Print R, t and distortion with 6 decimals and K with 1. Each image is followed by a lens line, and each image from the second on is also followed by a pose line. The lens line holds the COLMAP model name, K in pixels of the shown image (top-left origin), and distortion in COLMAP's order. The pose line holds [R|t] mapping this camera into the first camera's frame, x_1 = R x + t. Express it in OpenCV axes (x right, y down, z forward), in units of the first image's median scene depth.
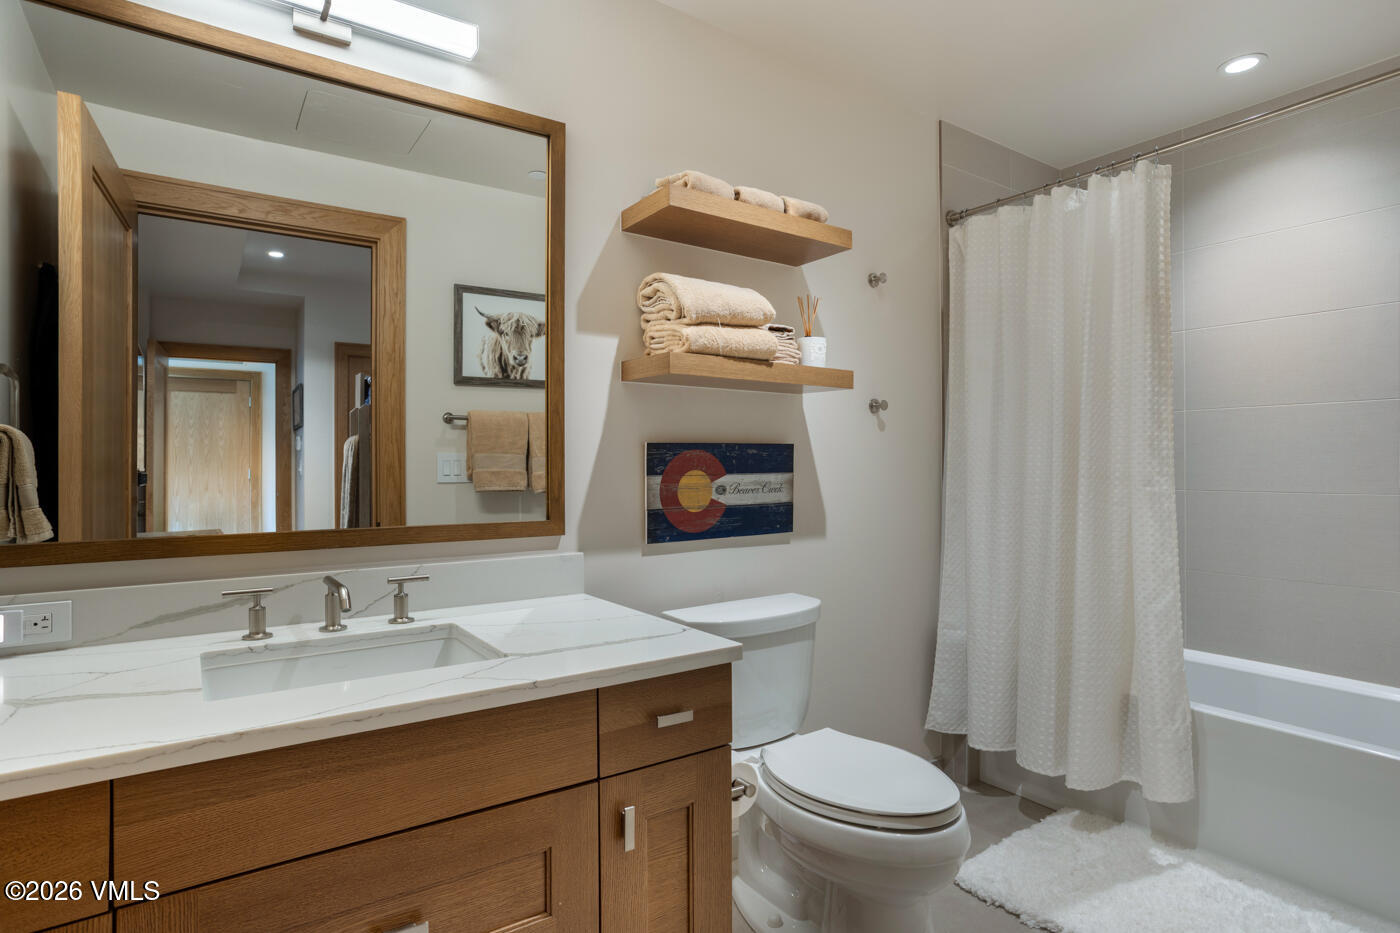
lens RADIAL K [[693.8, 0, 669.6], [0, 693.8, 463.9], [0, 0, 1]] dist [-0.023007, 0.015052]
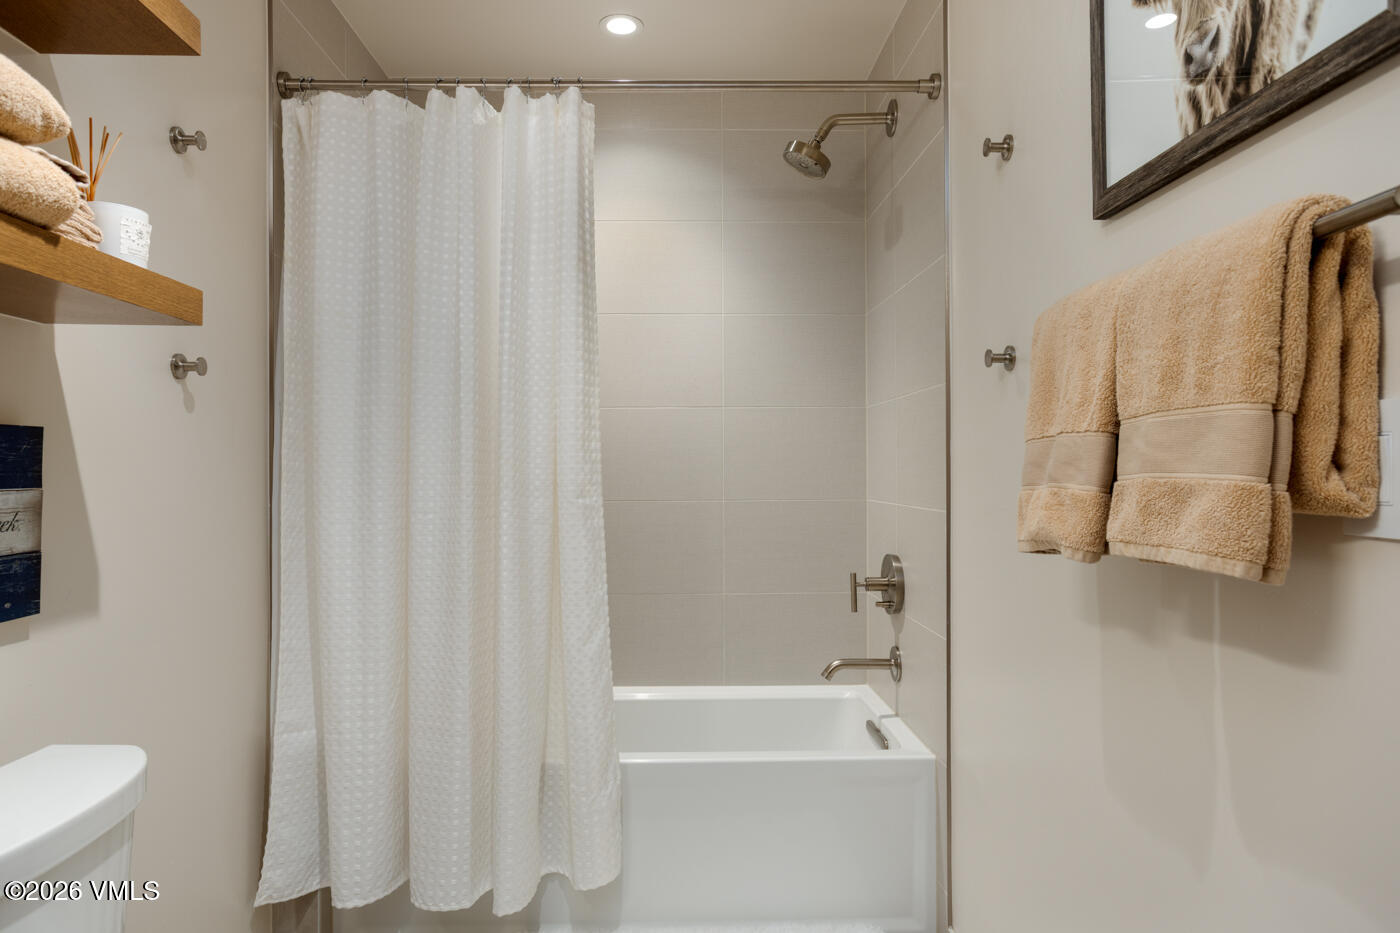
lens RADIAL K [[872.5, 0, 655.9], [0, 872.5, 470.4], [0, 0, 1]] dist [-0.012874, 0.022768]
pose [[0.551933, 0.001312, 0.833887, -0.092382], [0.001151, 0.999997, -0.002336, 0.002776], [-0.833888, 0.002249, 0.551930, 0.346872]]
